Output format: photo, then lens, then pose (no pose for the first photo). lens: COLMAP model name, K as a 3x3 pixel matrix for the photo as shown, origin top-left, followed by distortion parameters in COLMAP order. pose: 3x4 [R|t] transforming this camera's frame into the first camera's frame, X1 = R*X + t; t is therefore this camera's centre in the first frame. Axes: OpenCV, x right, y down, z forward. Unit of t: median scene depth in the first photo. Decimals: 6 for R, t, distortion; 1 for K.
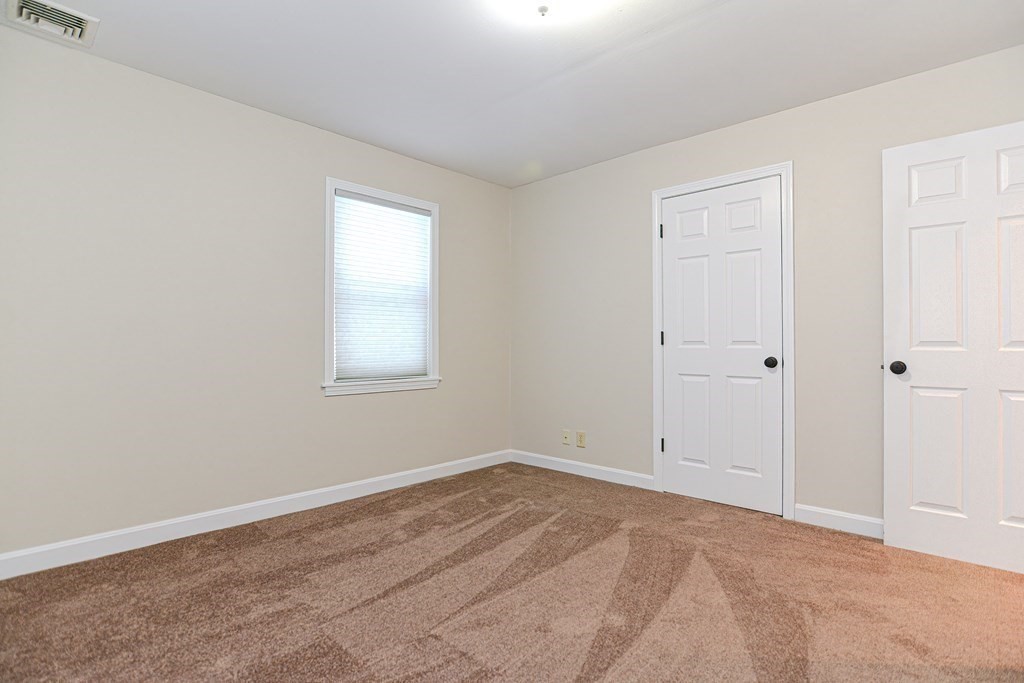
lens RADIAL K [[485.2, 0, 513.5], [0, 485.2, 339.8], [0, 0, 1]] dist [0.000236, 0.001837]
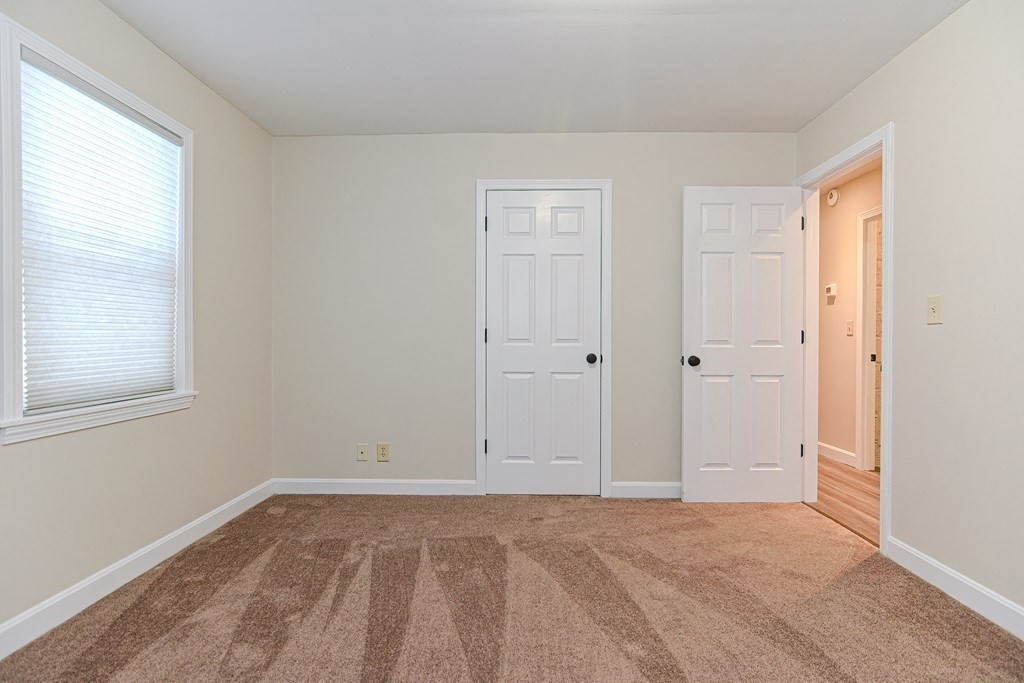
lens RADIAL K [[485.2, 0, 502.5], [0, 485.2, 341.9], [0, 0, 1]] dist [0.000236, 0.001837]
pose [[0.770093, -0.002262, 0.637927, -0.306051], [-0.007821, 0.999885, 0.012987, -0.003815], [-0.637883, -0.014990, 0.769987, 0.260348]]
